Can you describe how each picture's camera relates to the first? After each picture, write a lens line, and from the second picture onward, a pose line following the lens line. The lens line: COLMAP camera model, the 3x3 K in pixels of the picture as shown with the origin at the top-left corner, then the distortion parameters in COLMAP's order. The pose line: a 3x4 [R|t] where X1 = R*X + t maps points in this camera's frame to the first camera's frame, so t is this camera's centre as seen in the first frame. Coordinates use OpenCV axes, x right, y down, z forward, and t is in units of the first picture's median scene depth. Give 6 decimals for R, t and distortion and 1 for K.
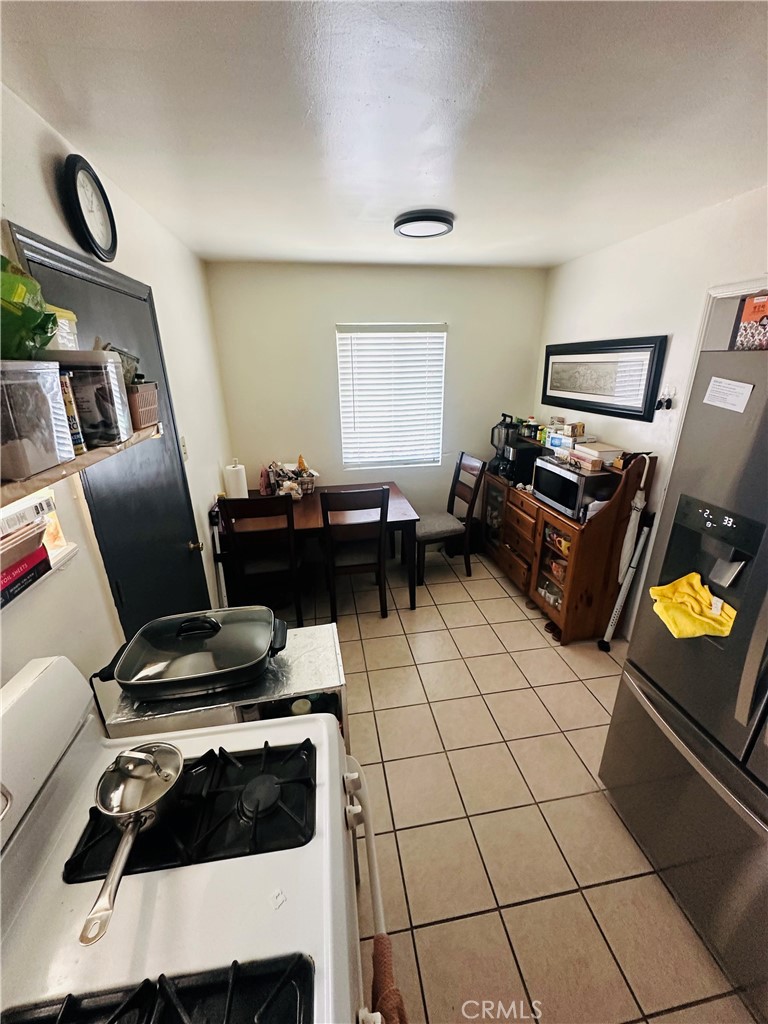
lens RADIAL K [[409.3, 0, 384.4], [0, 409.3, 510.1], [0, 0, 1]] dist [0.003654, -0.000126]
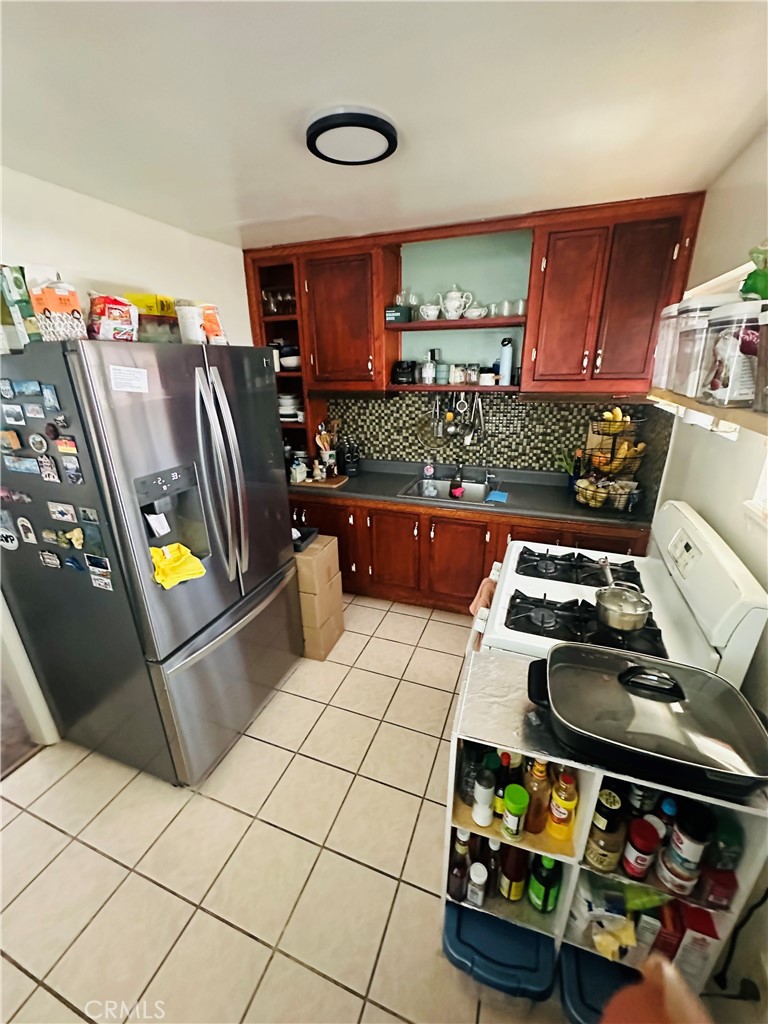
lens RADIAL K [[409.3, 0, 384.8], [0, 409.3, 512.3], [0, 0, 1]] dist [0.003654, -0.000126]
pose [[-0.867802, -0.159666, 0.470560, -0.348319], [0.185341, 0.774632, 0.604644, -0.518952], [-0.461052, 0.611925, -0.642634, 1.525715]]
